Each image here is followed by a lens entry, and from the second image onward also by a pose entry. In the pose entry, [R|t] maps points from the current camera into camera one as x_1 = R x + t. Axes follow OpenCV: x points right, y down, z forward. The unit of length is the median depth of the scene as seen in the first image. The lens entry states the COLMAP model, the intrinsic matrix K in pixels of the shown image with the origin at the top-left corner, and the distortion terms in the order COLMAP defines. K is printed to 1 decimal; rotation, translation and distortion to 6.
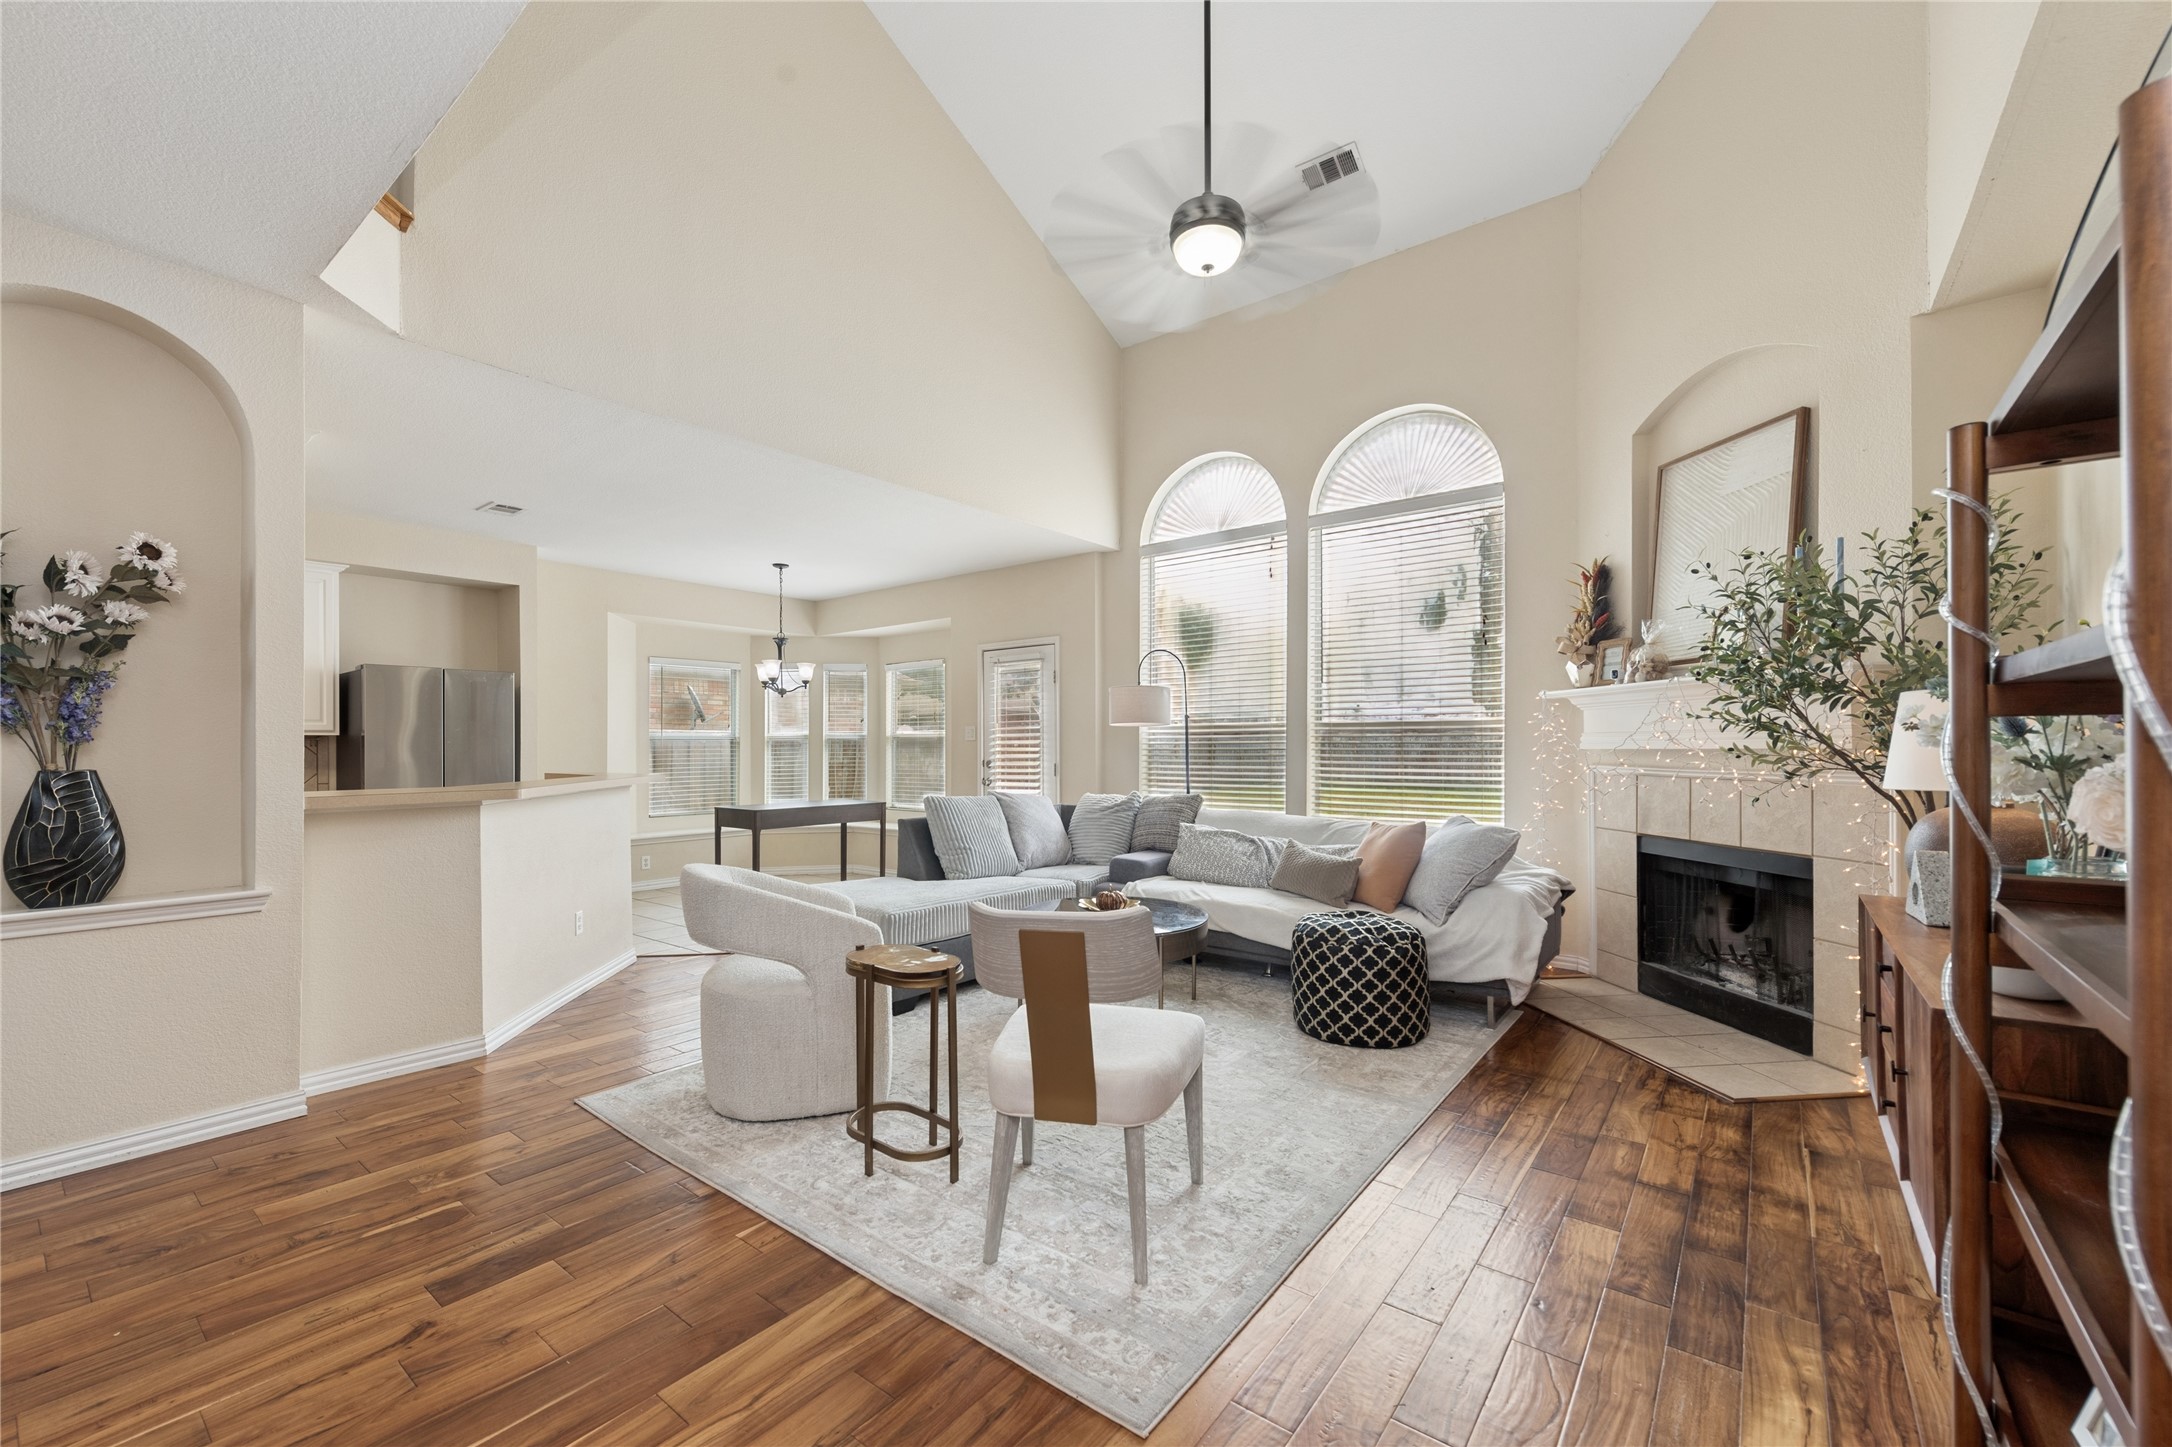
lens RADIAL K [[851.4, 0, 1090.1], [0, 851.4, 726.0], [0, 0, 1]] dist [0.019636, -0.006978]
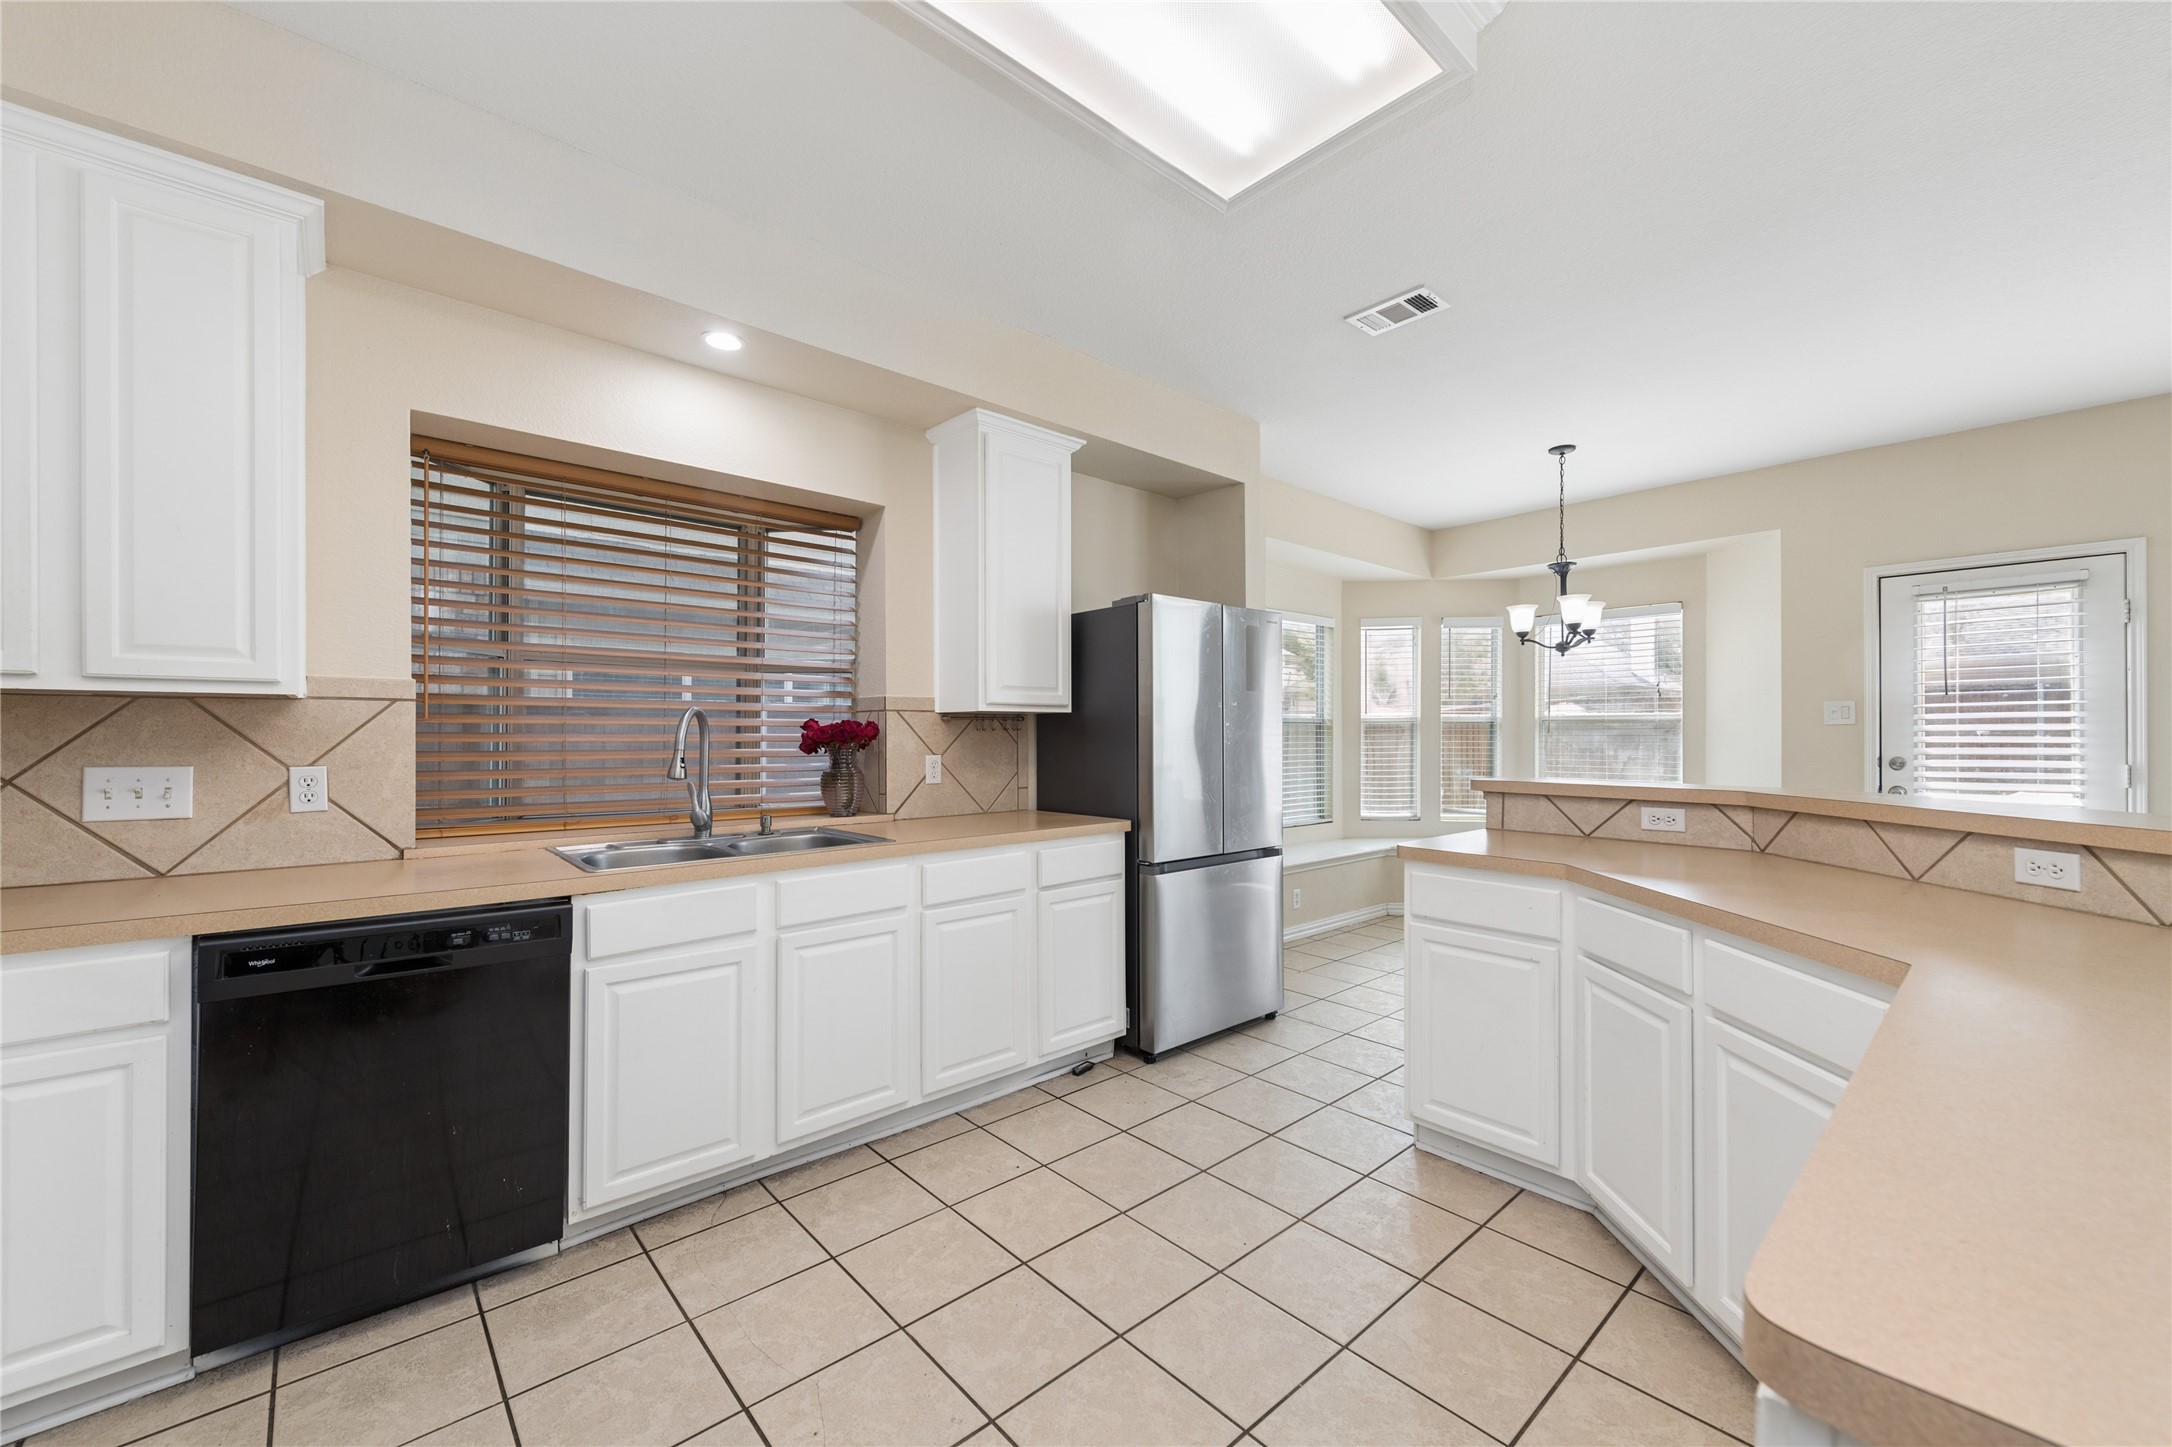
lens RADIAL K [[851.4, 0, 1090.1], [0, 851.4, 726.0], [0, 0, 1]] dist [0.019636, -0.006978]
pose [[0.985190, 0.003814, -0.171423, -0.598245], [-0.000881, 0.999852, 0.017185, 0.008027], [0.171463, -0.016780, 0.985048, 0.306782]]
